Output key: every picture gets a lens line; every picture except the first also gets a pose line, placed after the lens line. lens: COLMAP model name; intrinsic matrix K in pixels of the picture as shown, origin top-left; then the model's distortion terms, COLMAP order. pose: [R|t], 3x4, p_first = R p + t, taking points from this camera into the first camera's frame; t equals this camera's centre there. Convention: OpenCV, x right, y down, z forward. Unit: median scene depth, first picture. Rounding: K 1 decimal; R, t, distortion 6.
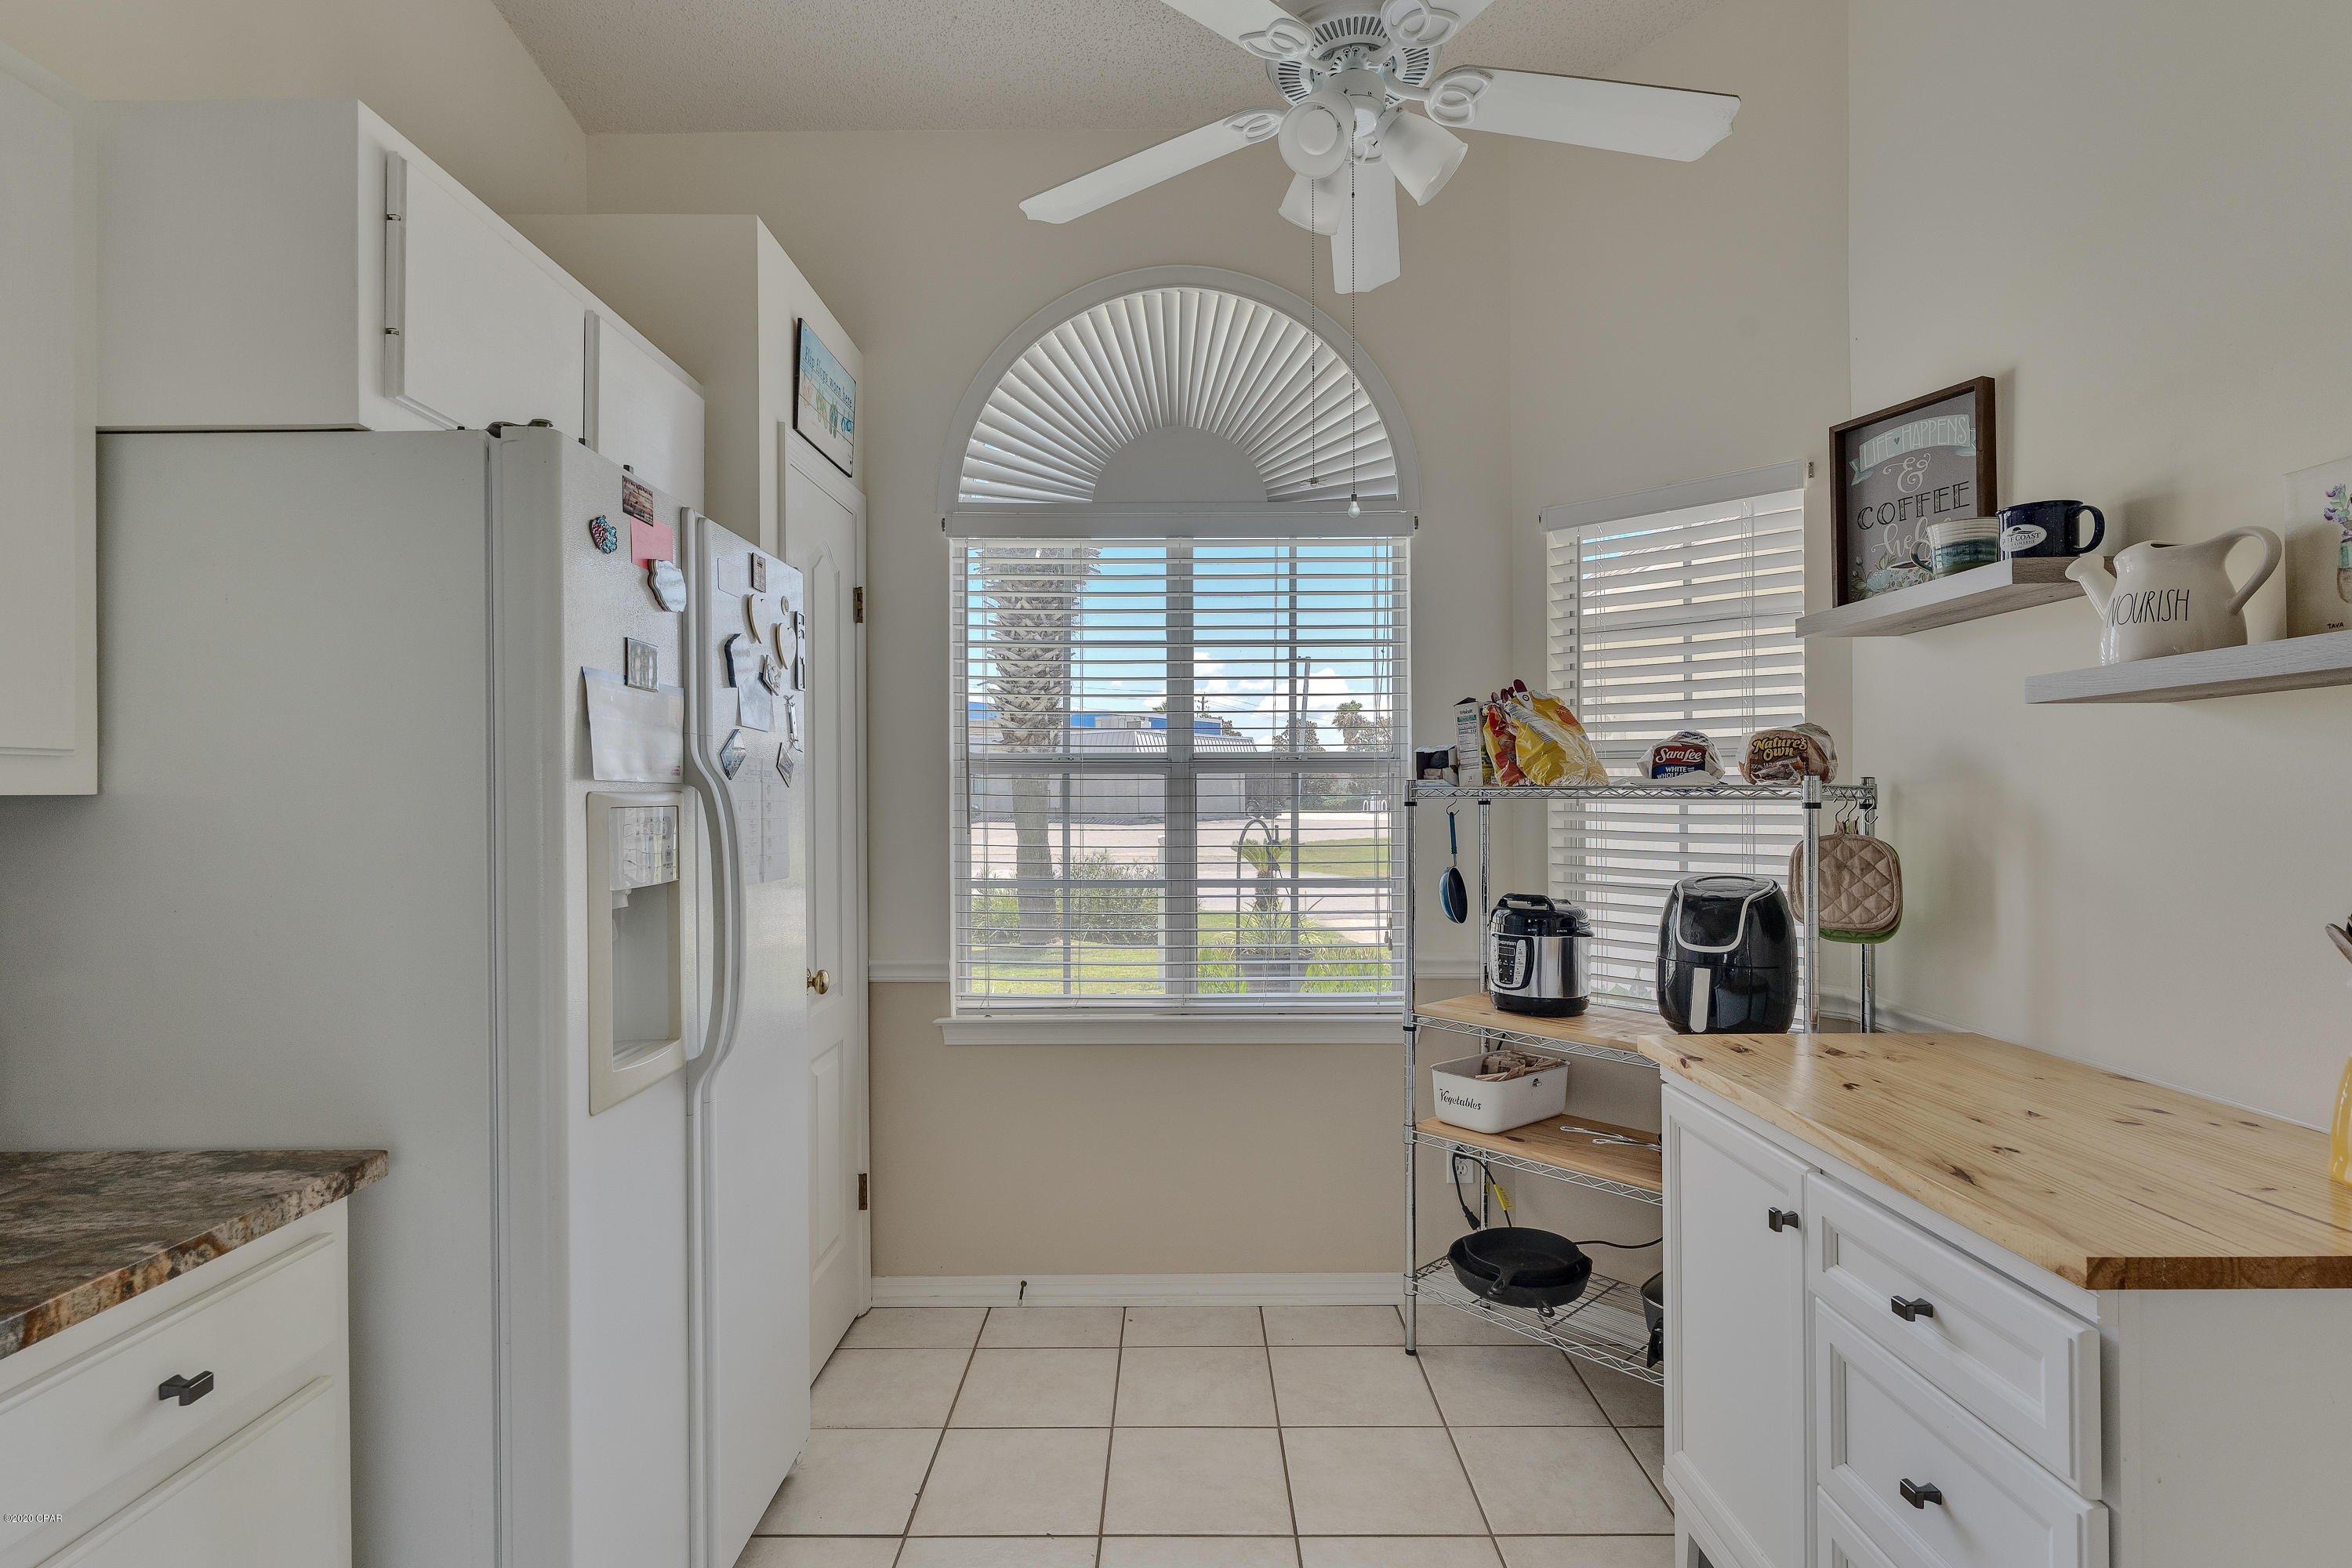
lens RADIAL K [[1141.9, 0, 1196.0], [0, 1141.9, 787.9], [0, 0, 1]] dist [0.000055, -0.000315]
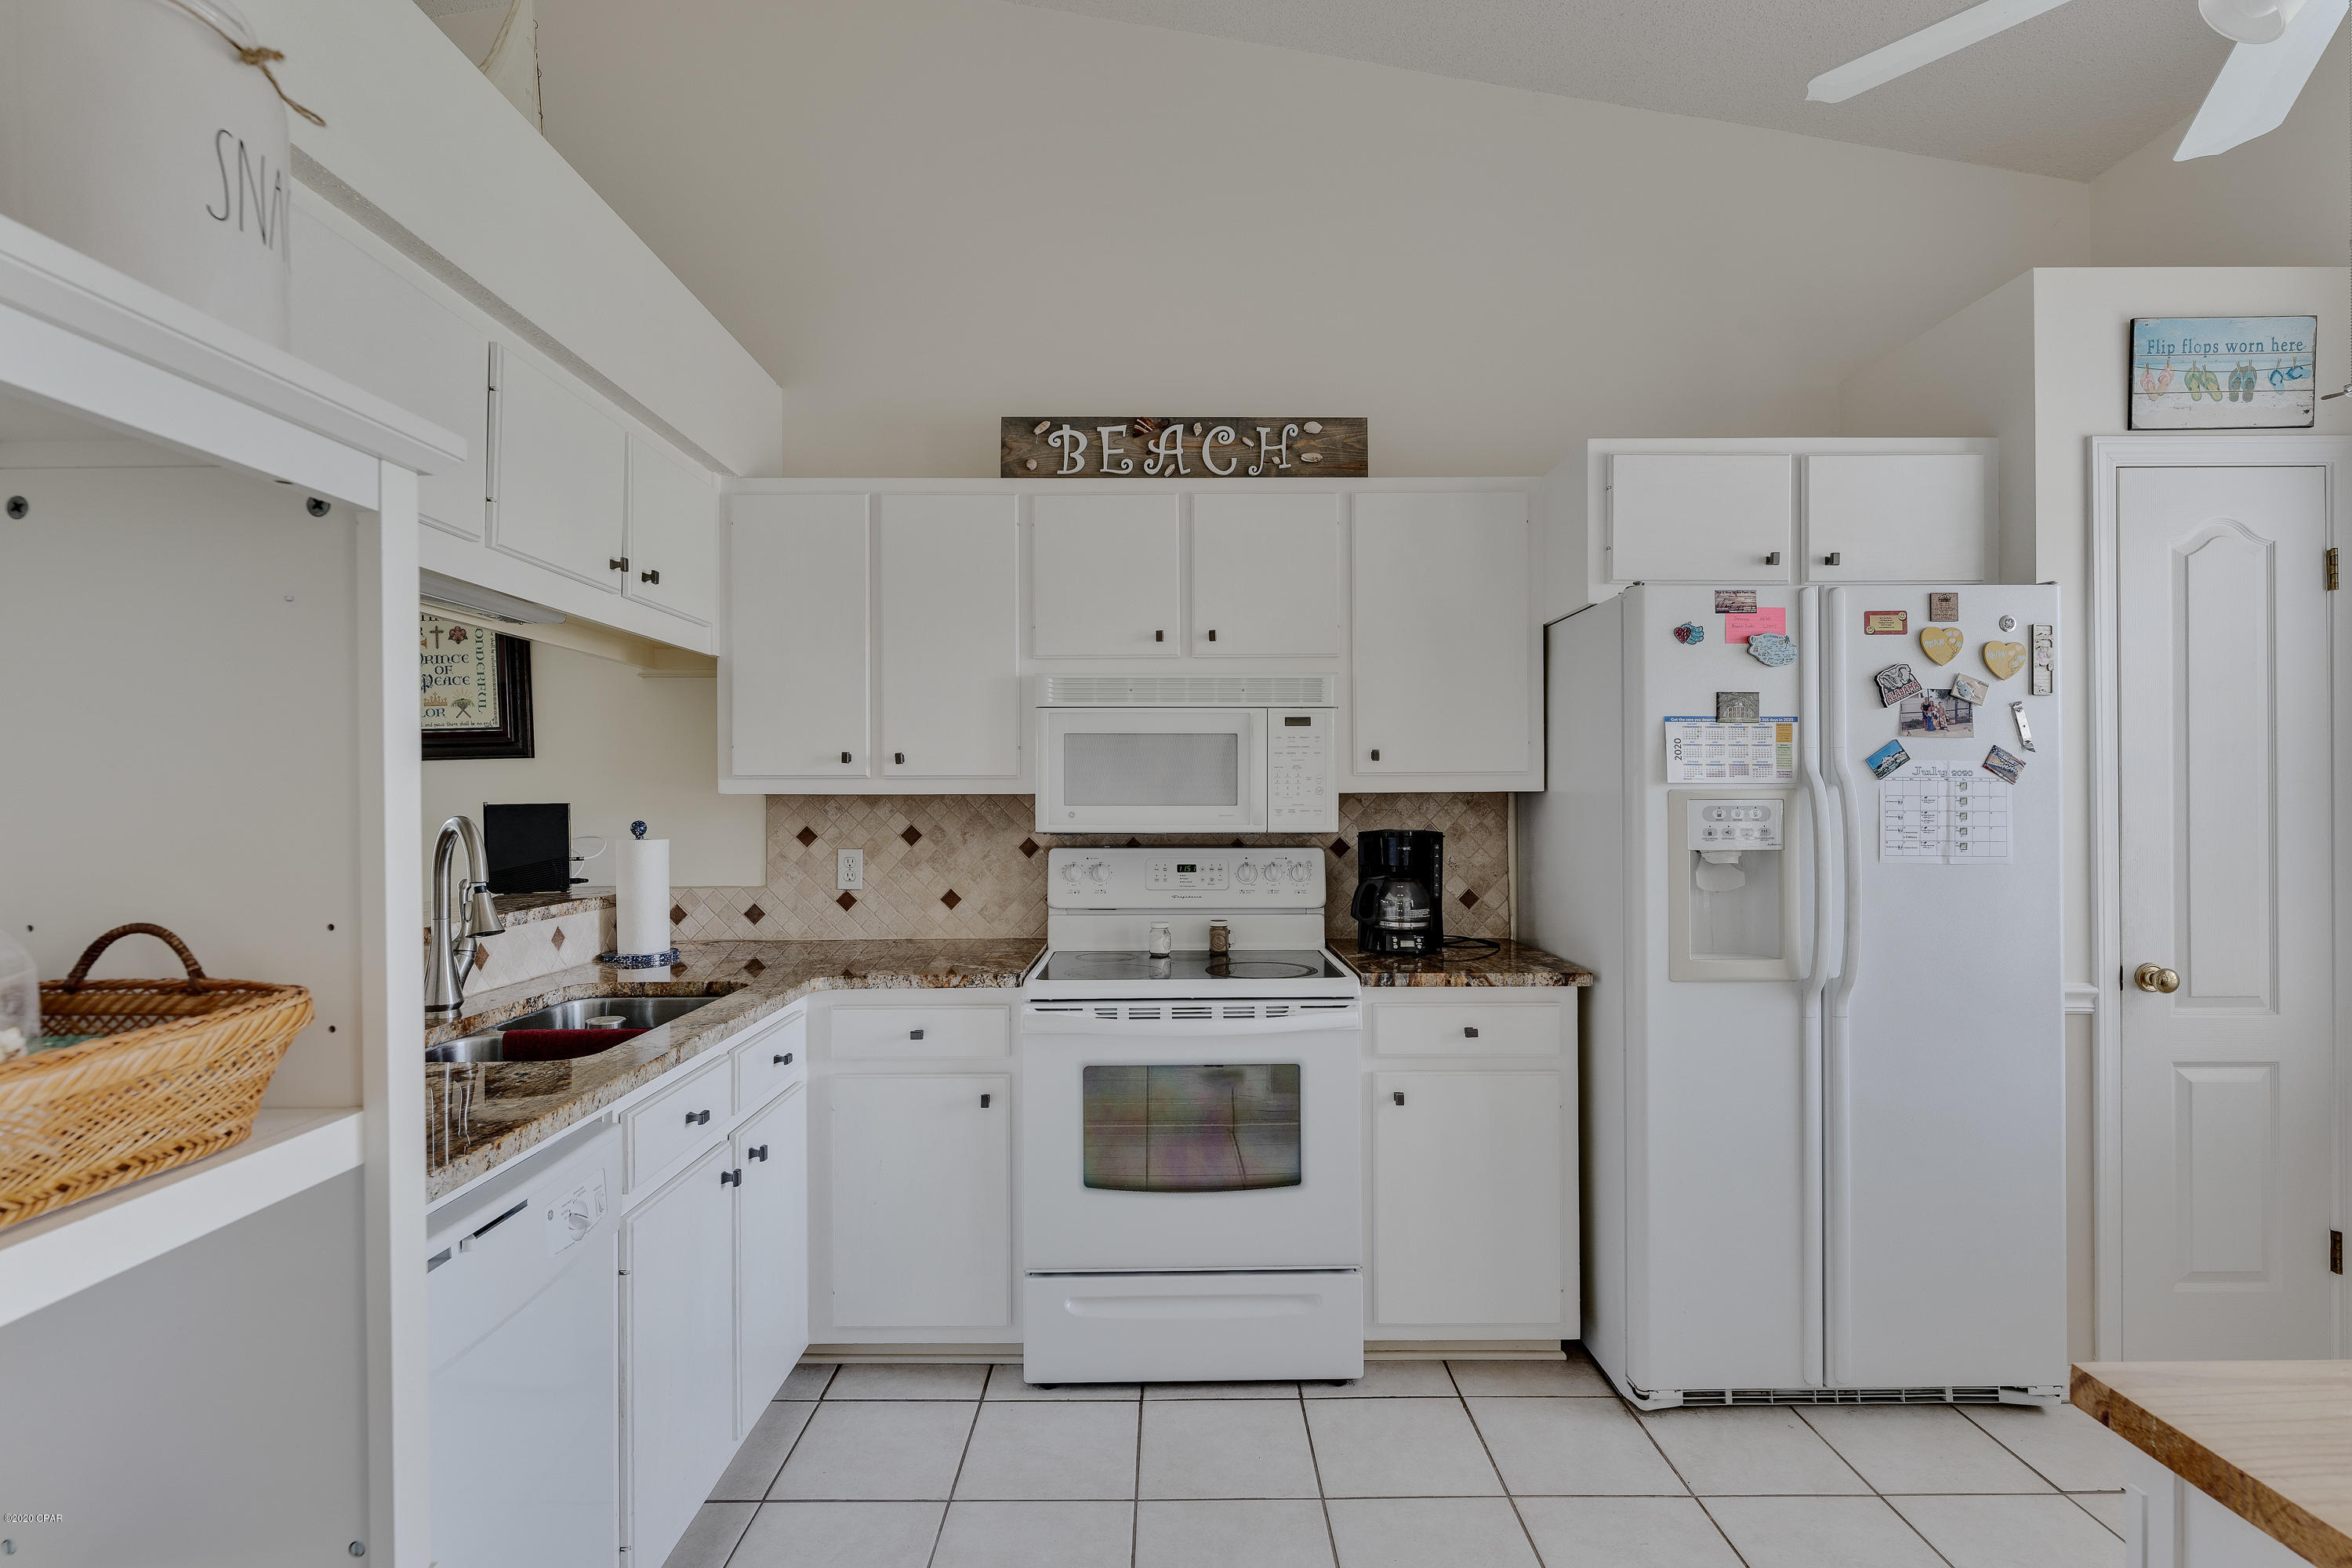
lens RADIAL K [[1141.9, 0, 1177.6], [0, 1141.9, 792.5], [0, 0, 1]] dist [0.000055, -0.000315]
pose [[0.003822, 0.001835, -0.999991, 1.509490], [0.008333, 0.999964, 0.001867, -0.002784], [0.999958, -0.008340, 0.003806, 0.343657]]
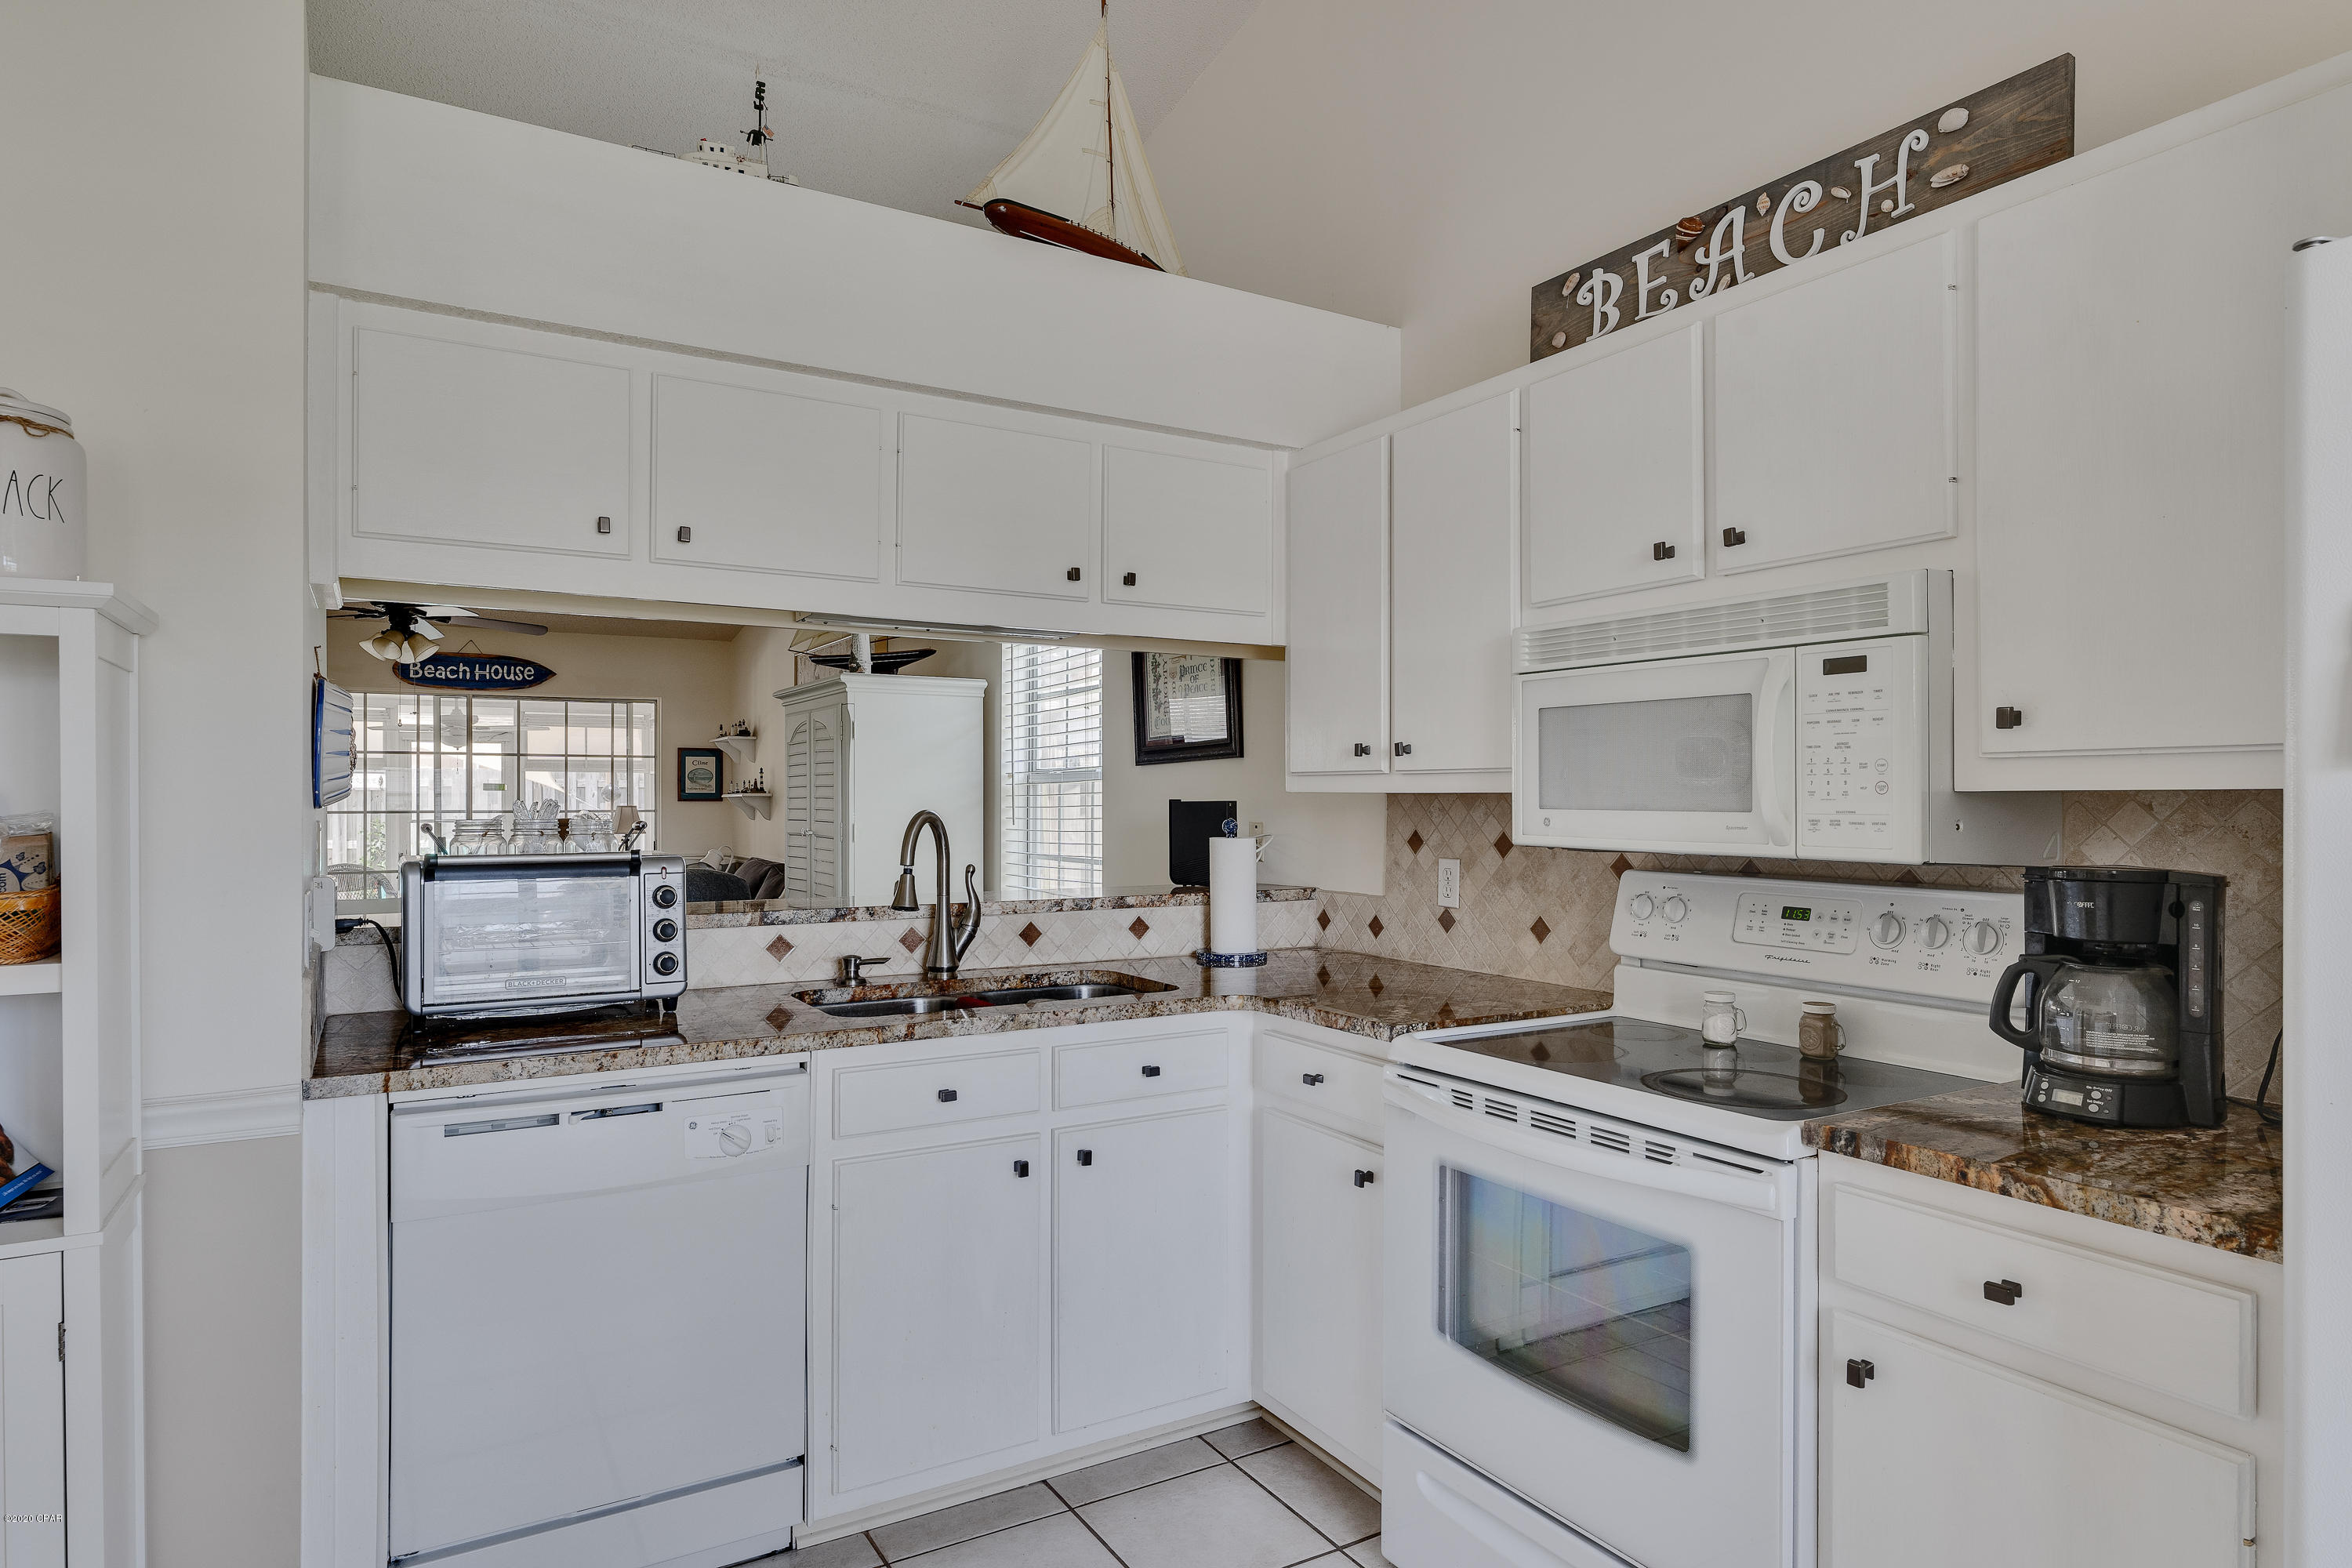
lens RADIAL K [[1346.2, 0, 1174.0], [0, 1346.2, 790.8], [0, 0, 1]] dist [0.002989, -0.003669]
pose [[-0.866645, -0.000241, -0.498925, 0.527560], [0.003896, 0.999966, -0.007250, 0.013993], [0.498910, -0.008226, -0.866615, 1.700264]]
